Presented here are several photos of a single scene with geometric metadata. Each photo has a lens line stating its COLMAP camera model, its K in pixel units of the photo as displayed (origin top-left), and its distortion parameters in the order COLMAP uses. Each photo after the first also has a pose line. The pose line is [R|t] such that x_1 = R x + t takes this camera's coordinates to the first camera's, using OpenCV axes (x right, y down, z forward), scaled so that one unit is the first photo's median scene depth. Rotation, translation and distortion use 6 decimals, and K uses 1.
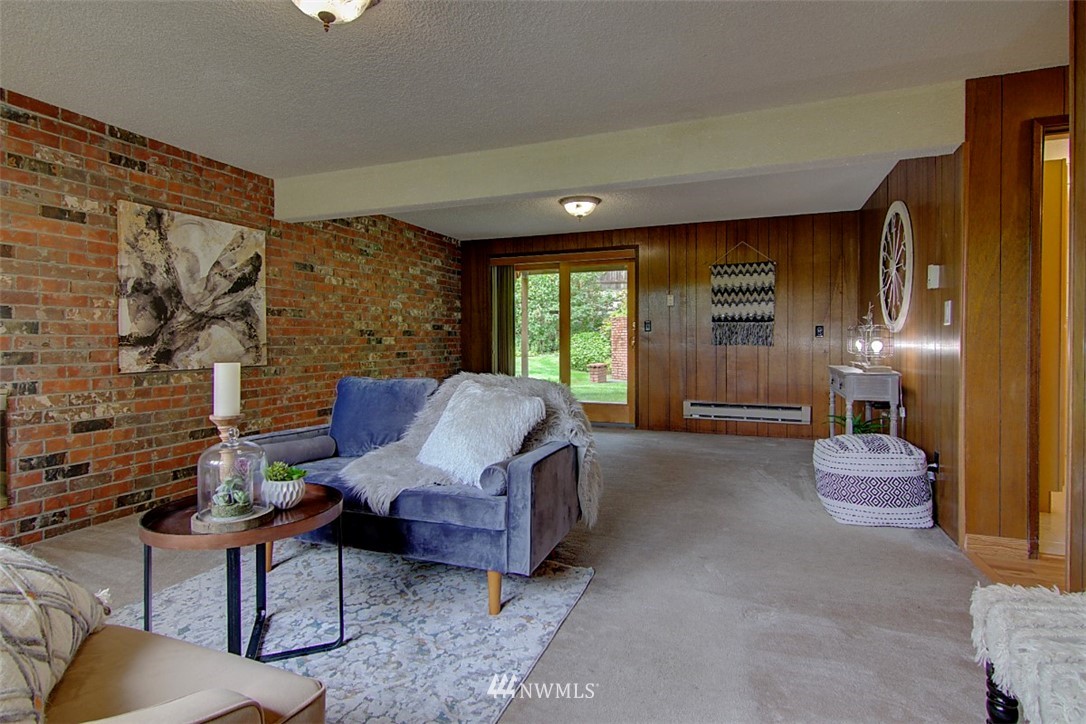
lens RADIAL K [[547.9, 0, 543.5], [0, 547.9, 341.6], [0, 0, 1]] dist [0.001764, -0.000480]
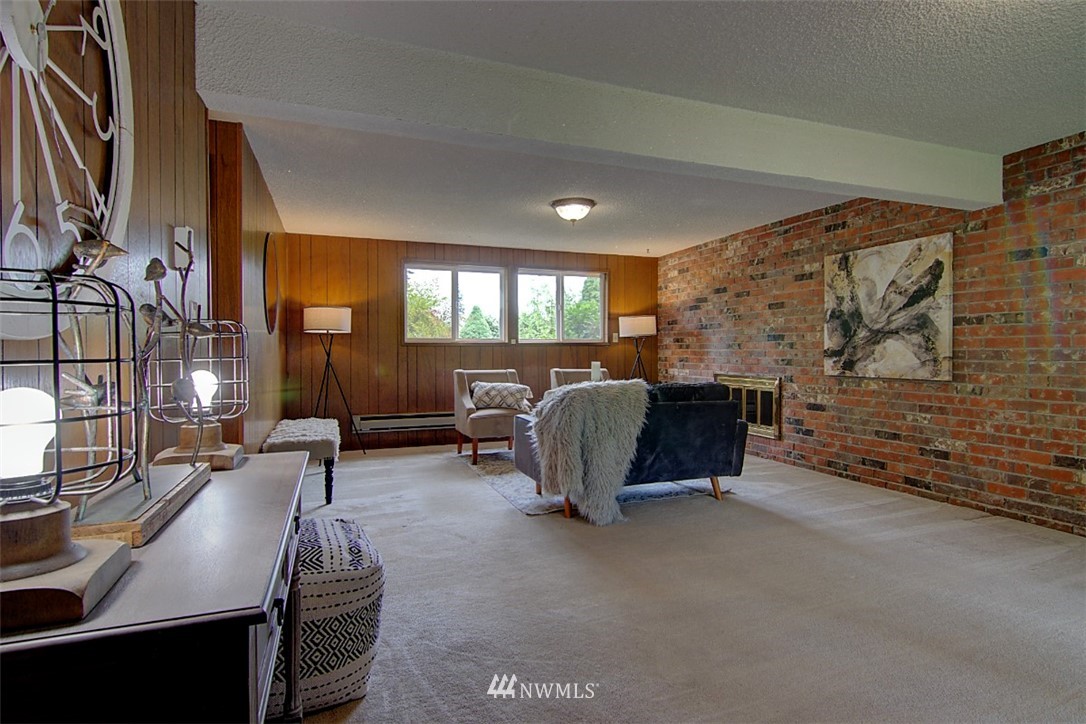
lens RADIAL K [[547.9, 0, 540.1], [0, 547.9, 362.5], [0, 0, 1]] dist [0.001764, -0.000480]
pose [[-0.746297, 0.013254, -0.665481, 0.694317], [-0.003603, 0.999707, 0.023952, -0.007525], [0.665603, 0.020273, -0.746030, 1.425458]]
